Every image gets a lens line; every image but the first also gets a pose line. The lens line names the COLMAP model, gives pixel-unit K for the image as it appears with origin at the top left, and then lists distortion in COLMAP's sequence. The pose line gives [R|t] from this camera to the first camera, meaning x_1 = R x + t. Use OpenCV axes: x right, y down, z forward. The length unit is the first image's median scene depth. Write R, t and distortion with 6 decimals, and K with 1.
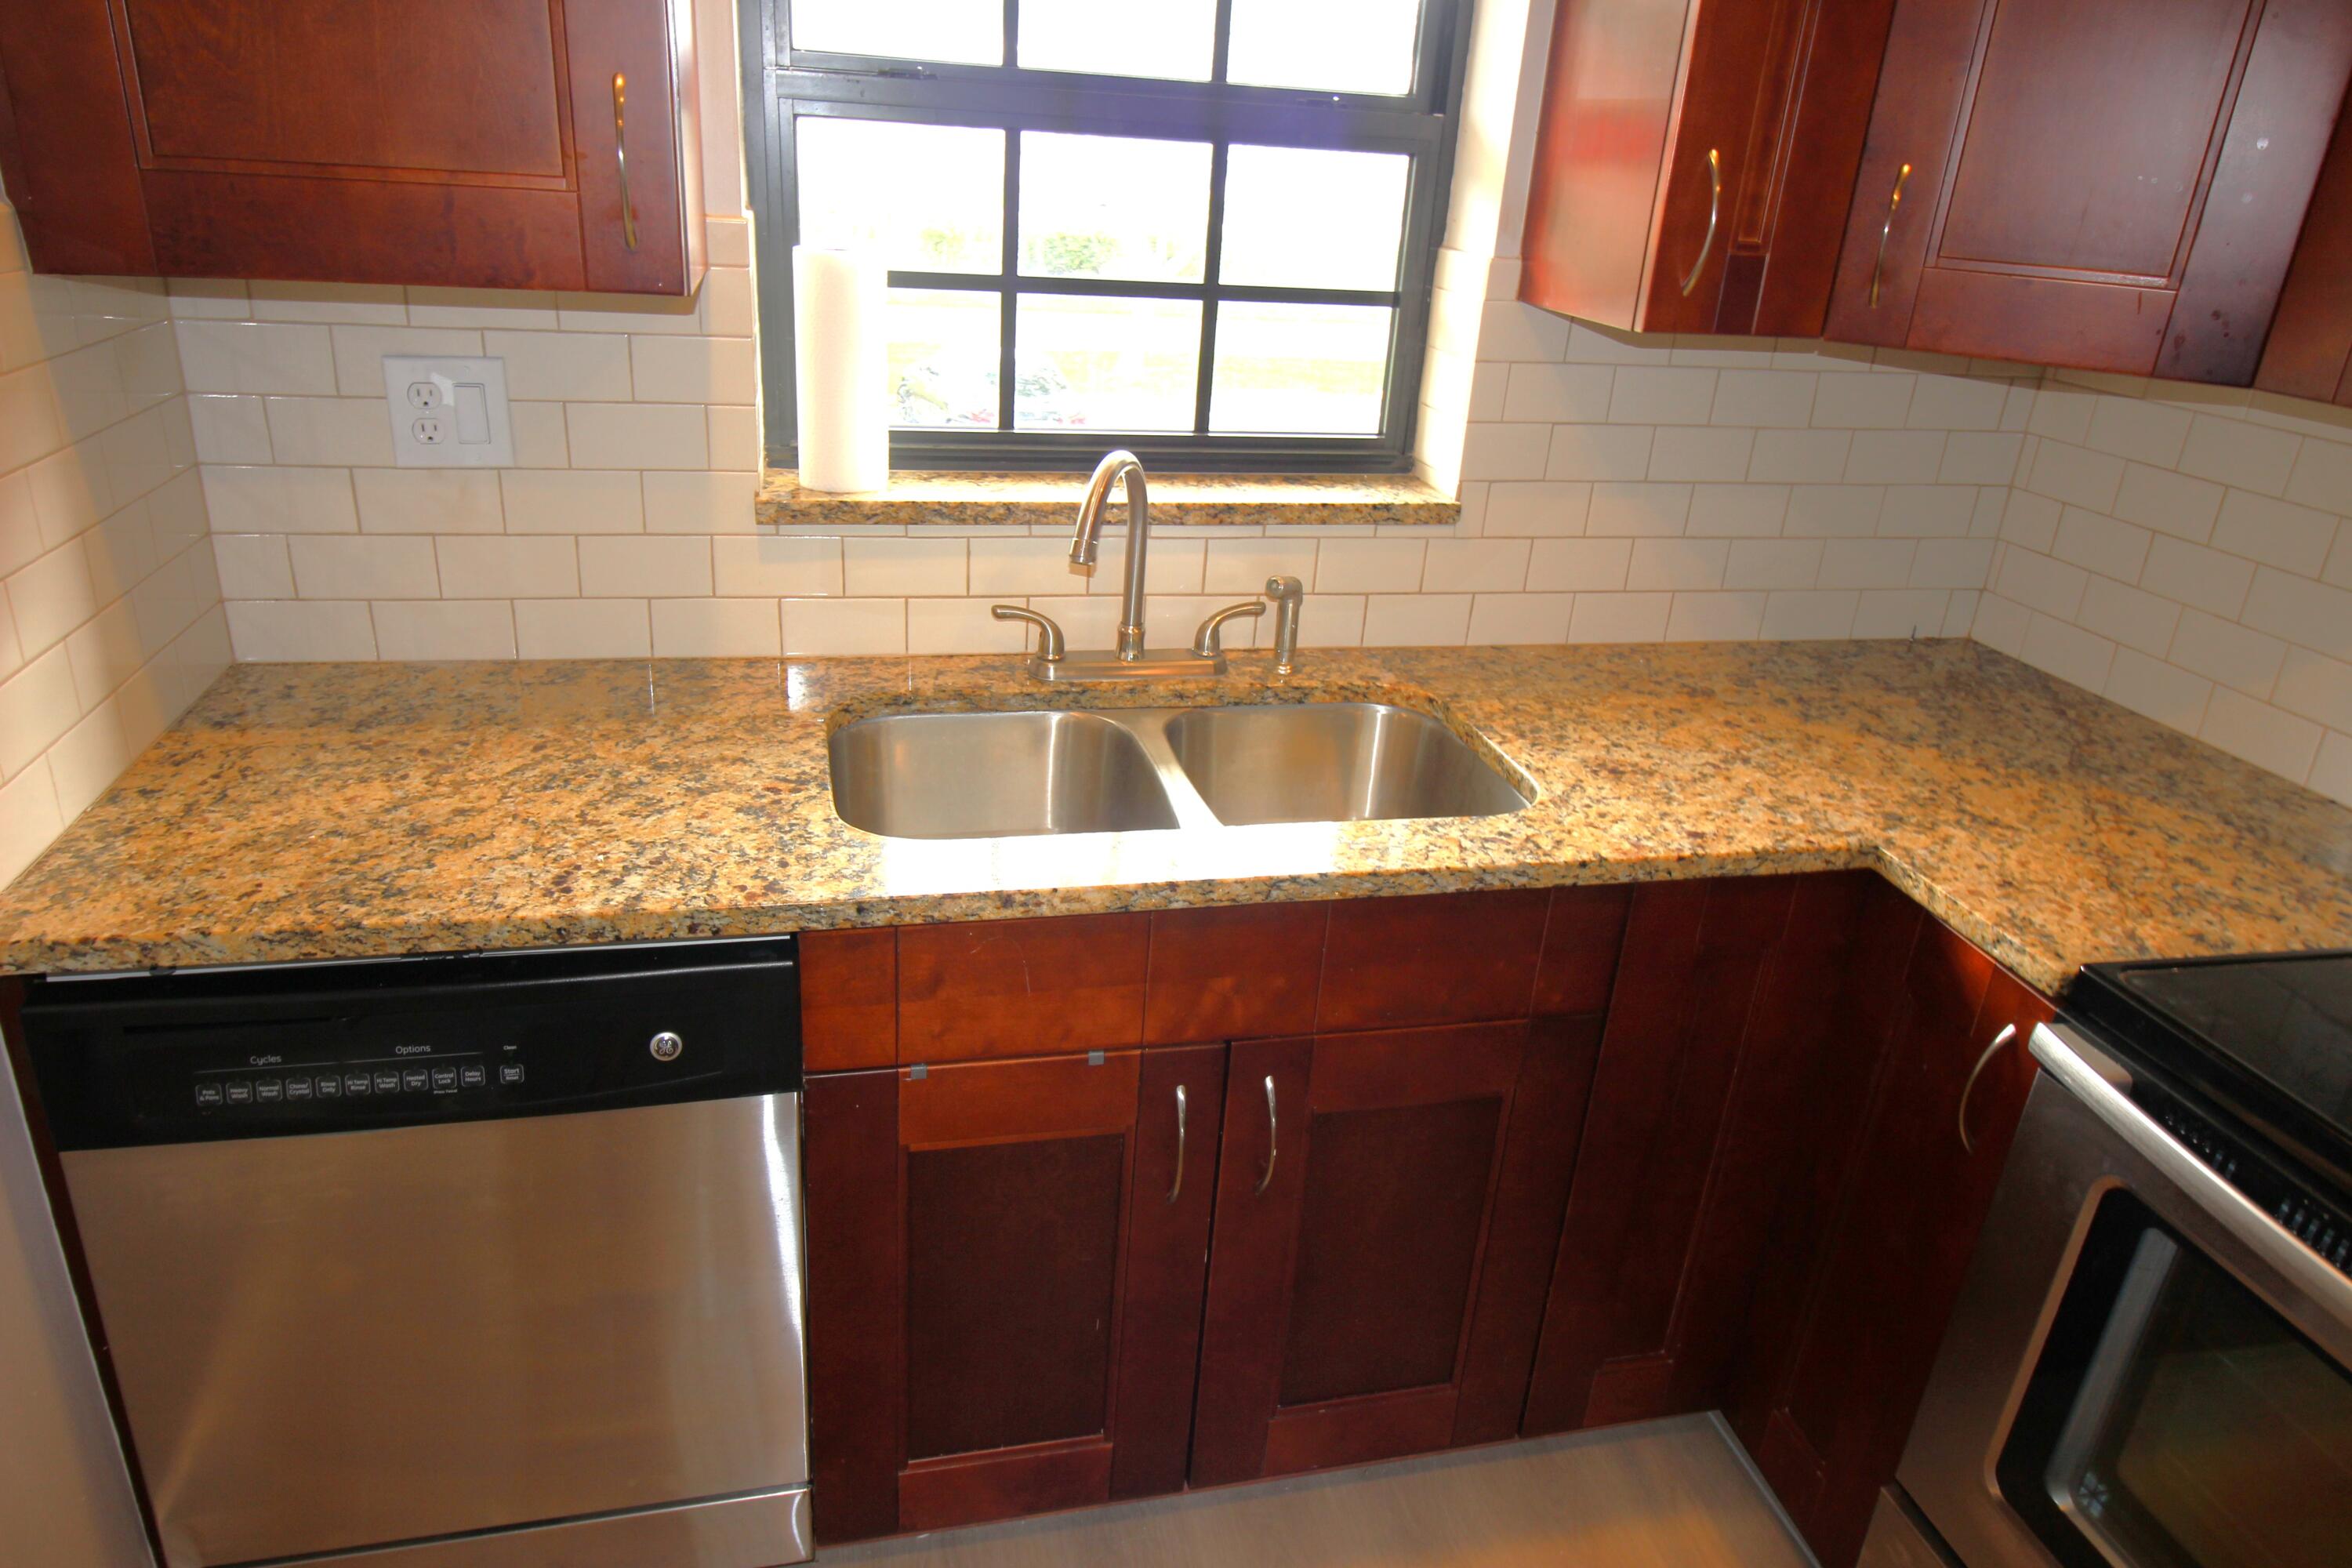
lens RADIAL K [[1512.6, 0, 1173.4], [0, 1512.6, 756.6], [0, 0, 1]] dist [-0.000043, -0.001872]
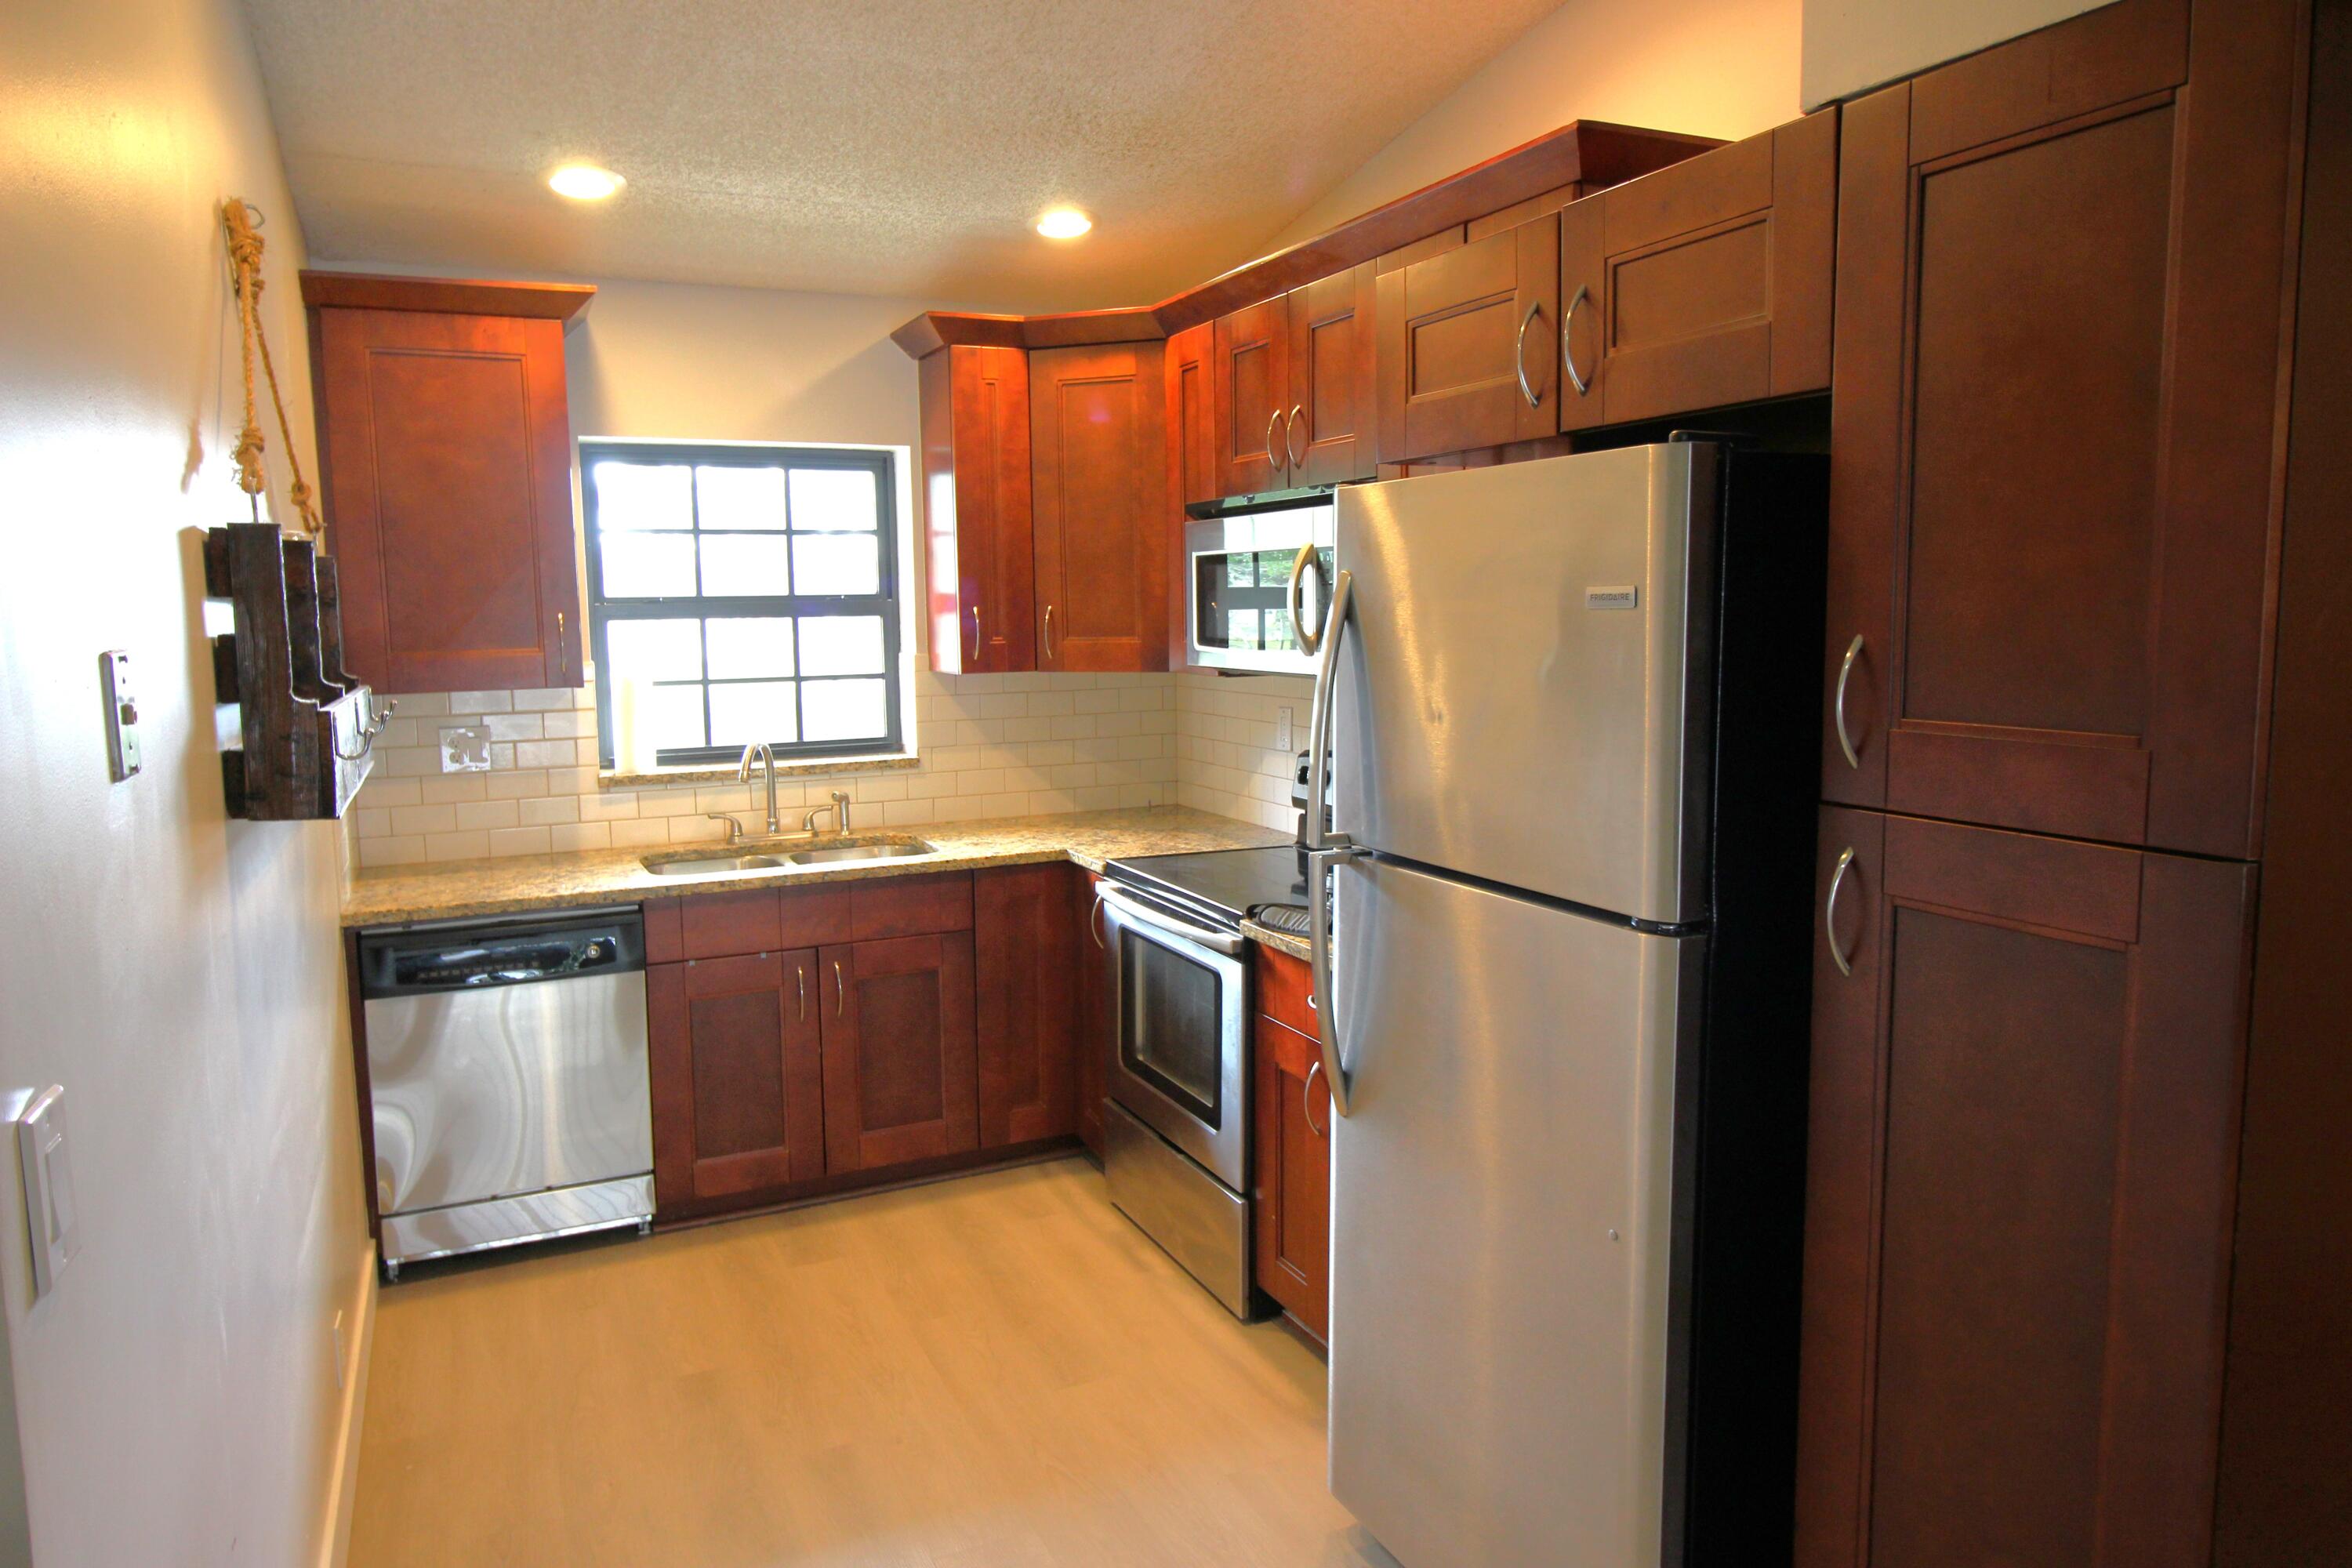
lens RADIAL K [[1512.6, 0, 1173.4], [0, 1512.6, 756.6], [0, 0, 1]] dist [-0.000043, -0.001872]
pose [[0.974396, -0.102223, 0.200260, 0.123844], [0.153369, 0.953476, -0.259540, 0.548159], [-0.164412, 0.283608, 0.944741, -1.376910]]
